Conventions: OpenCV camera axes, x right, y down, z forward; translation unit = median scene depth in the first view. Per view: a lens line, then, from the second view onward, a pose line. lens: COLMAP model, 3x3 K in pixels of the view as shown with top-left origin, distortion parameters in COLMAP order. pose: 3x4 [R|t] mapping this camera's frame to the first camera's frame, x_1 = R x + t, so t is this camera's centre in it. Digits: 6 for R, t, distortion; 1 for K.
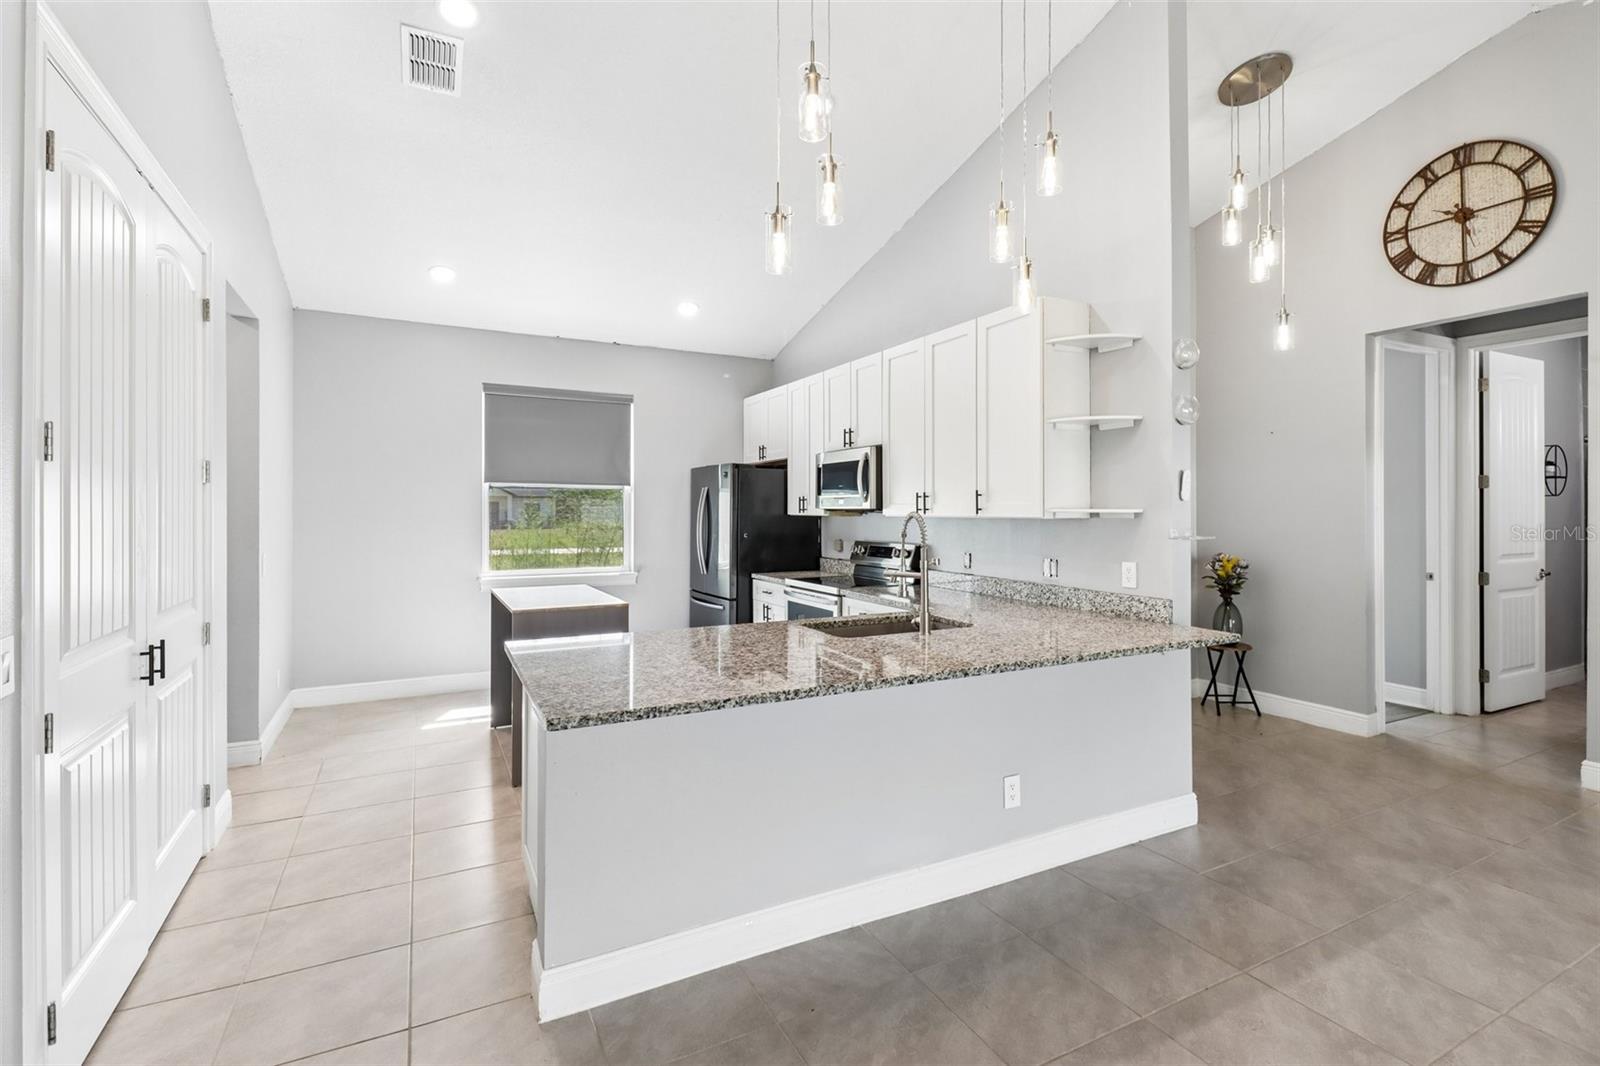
lens RADIAL K [[731.5, 0, 798.9], [0, 731.5, 506.7], [0, 0, 1]] dist [0.021346, -0.013569]
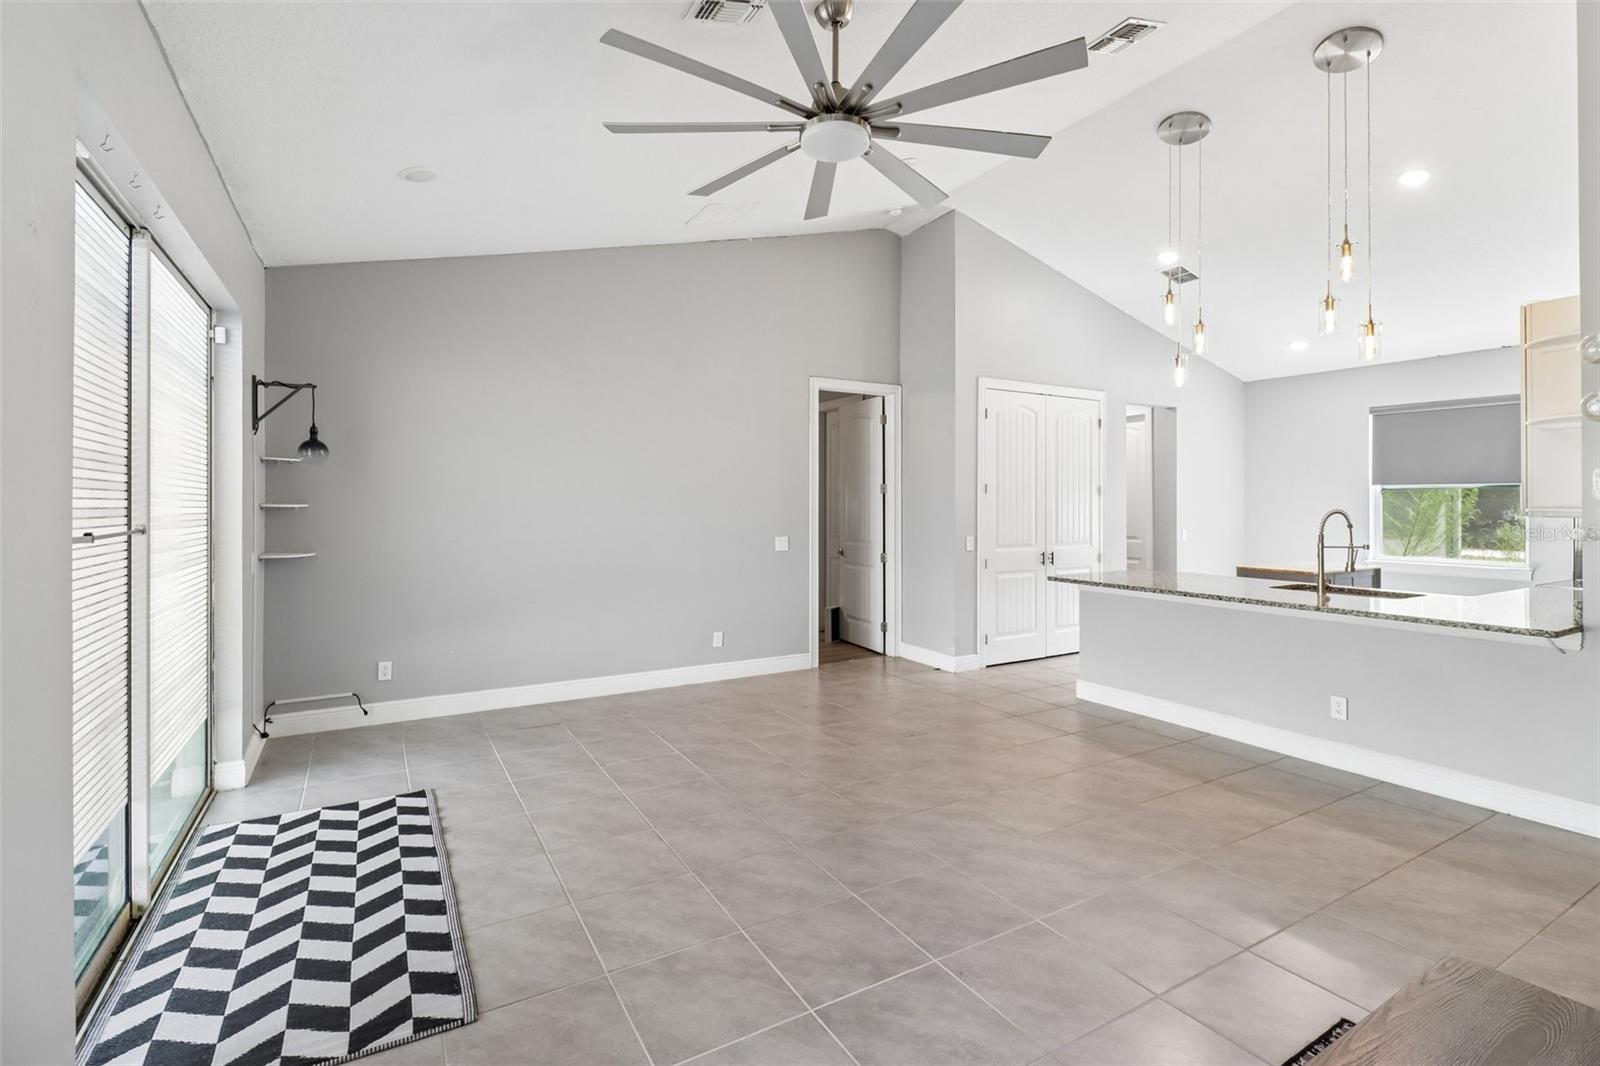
lens RADIAL K [[731.5, 0, 798.9], [0, 731.5, 506.7], [0, 0, 1]] dist [0.021346, -0.013569]
pose [[0.047404, 0.003140, -0.998871, 1.341977], [0.002843, 0.999991, 0.003278, -0.004605], [0.998872, -0.002995, 0.047395, -0.082975]]
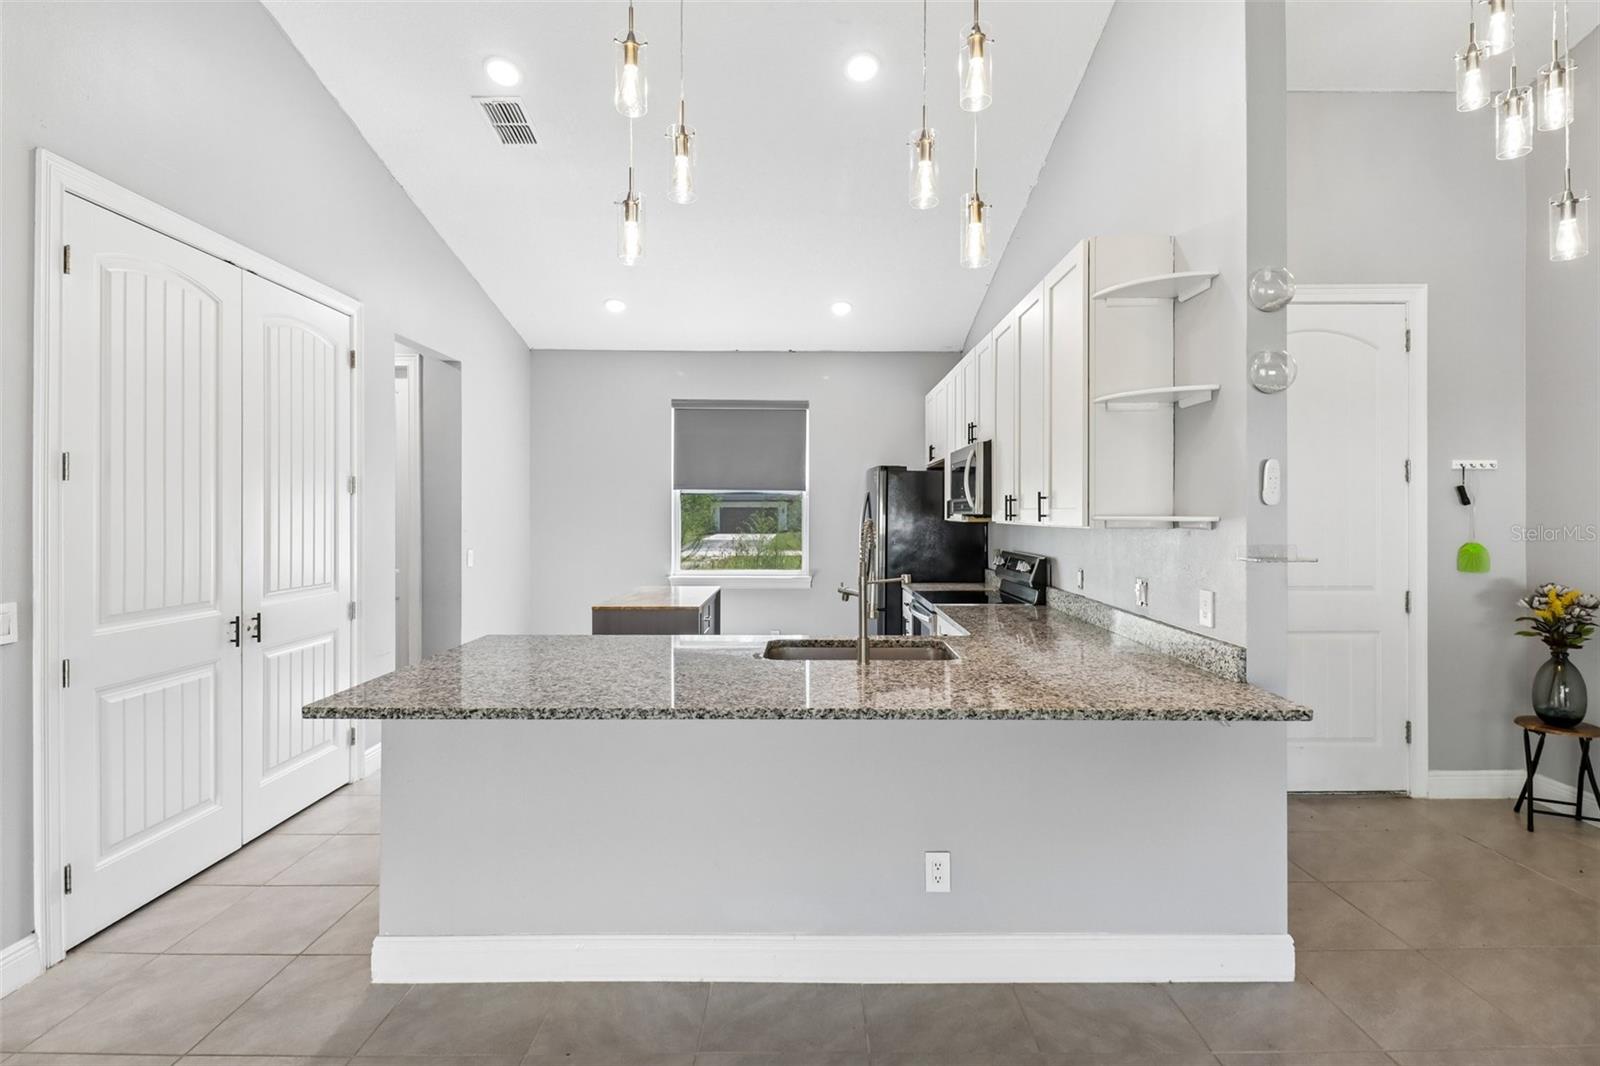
lens RADIAL K [[731.2, 0, 805.6], [0, 731.2, 512.9], [0, 0, 1]] dist [0.011658, -0.010299]
pose [[0.891635, 0.001338, -0.452752, 0.422310], [-0.000041, 0.999996, 0.002876, -0.001659], [0.452754, -0.002546, 0.891632, 0.187384]]
